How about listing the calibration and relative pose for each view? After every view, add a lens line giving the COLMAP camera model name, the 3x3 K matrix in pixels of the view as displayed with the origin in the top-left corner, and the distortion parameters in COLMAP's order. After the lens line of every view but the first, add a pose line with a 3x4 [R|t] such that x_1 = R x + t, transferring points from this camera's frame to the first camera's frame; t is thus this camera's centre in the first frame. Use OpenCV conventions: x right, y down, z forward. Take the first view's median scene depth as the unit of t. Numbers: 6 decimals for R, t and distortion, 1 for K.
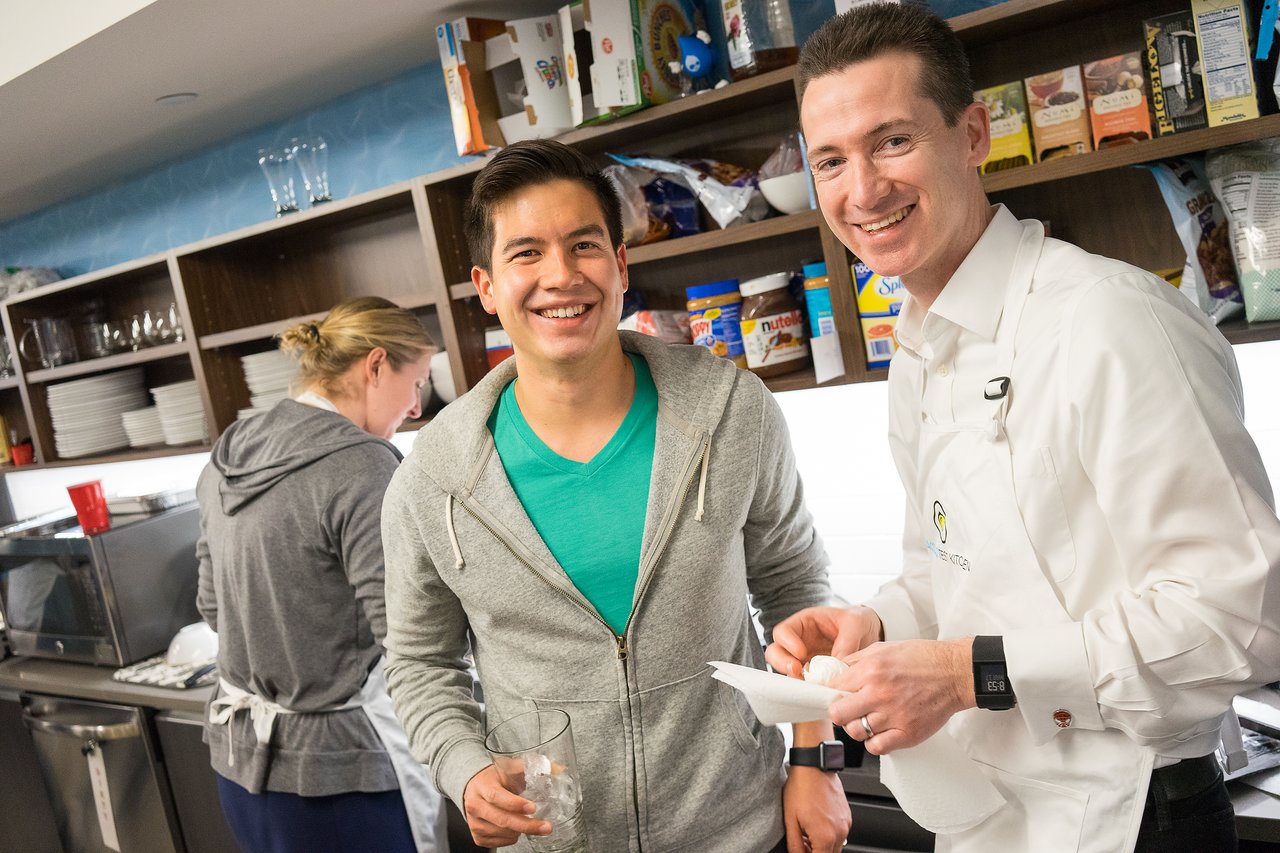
lens RADIAL K [[1268.4, 0, 640.0], [0, 1268.4, 426.5], [0, 0, 1]] dist [0.003624, -0.012895]
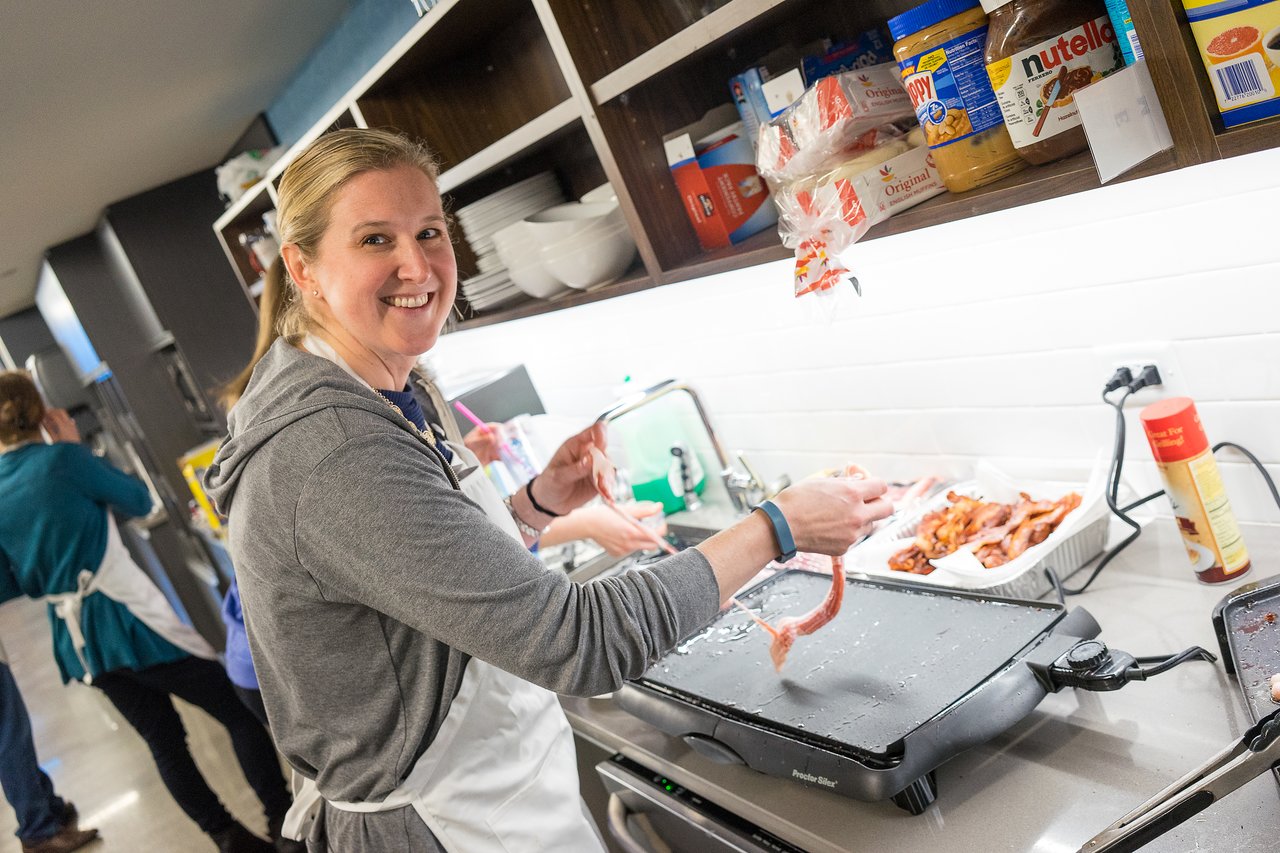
lens RADIAL K [[1268.4, 0, 640.0], [0, 1268.4, 426.5], [0, 0, 1]] dist [0.003624, -0.012895]
pose [[0.902988, -0.094037, -0.419248, 0.156202], [0.177728, 0.970115, 0.165198, -0.049160], [0.391184, -0.223683, 0.892715, 0.434694]]
